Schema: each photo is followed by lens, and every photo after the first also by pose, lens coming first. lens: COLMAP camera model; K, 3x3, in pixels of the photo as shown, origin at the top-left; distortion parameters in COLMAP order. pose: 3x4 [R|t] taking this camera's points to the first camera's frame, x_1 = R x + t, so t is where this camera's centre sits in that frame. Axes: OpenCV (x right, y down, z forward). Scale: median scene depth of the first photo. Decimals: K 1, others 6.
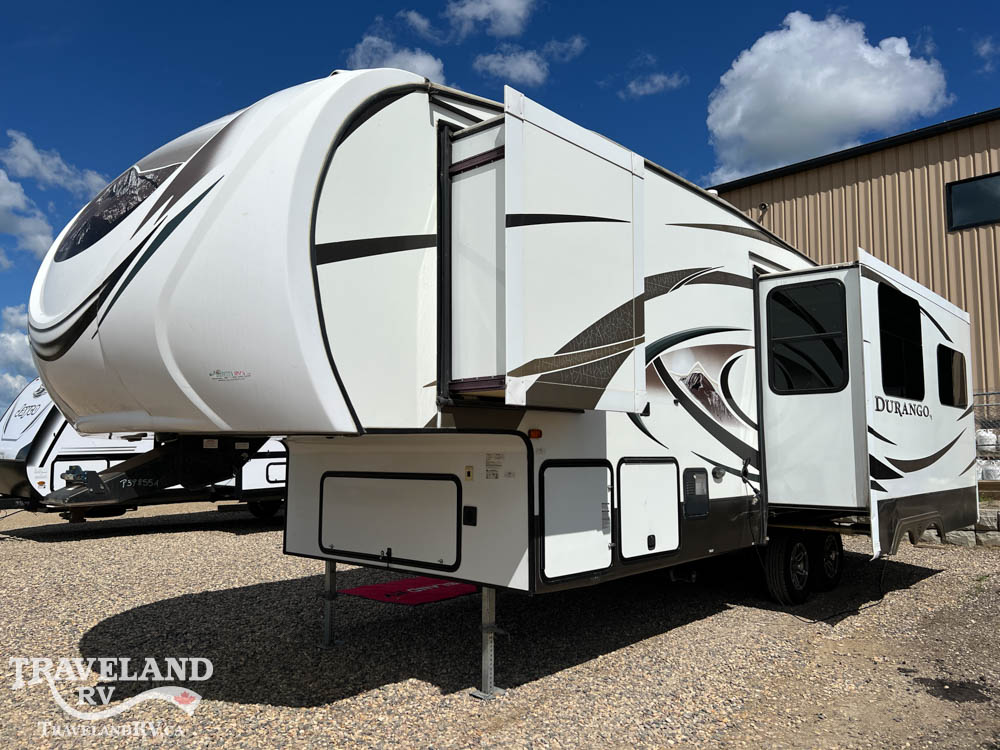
lens RADIAL K [[769.8, 0, 497.5], [0, 769.8, 378.6], [0, 0, 1]] dist [0.013698, 0.002559]
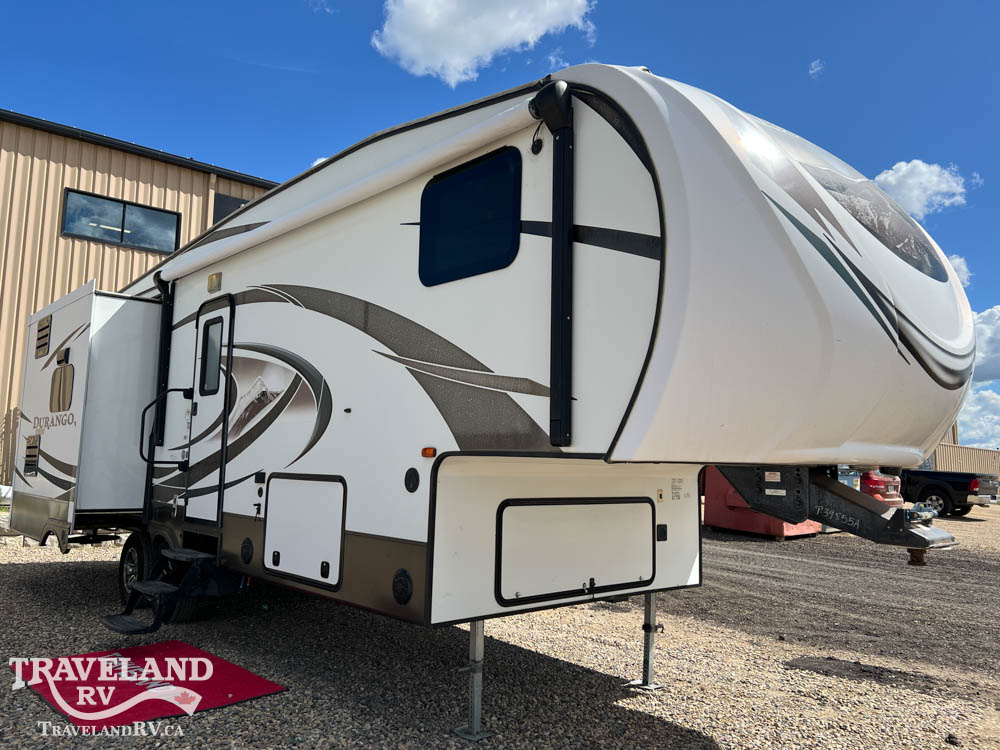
lens RADIAL K [[769.8, 0, 496.9], [0, 769.8, 374.4], [0, 0, 1]] dist [0.013698, 0.002559]
pose [[0.108309, 0.116363, 0.987284, -0.463733], [-0.119490, 0.987450, -0.103274, 0.034966], [-0.986910, -0.106785, 0.120854, 0.426054]]
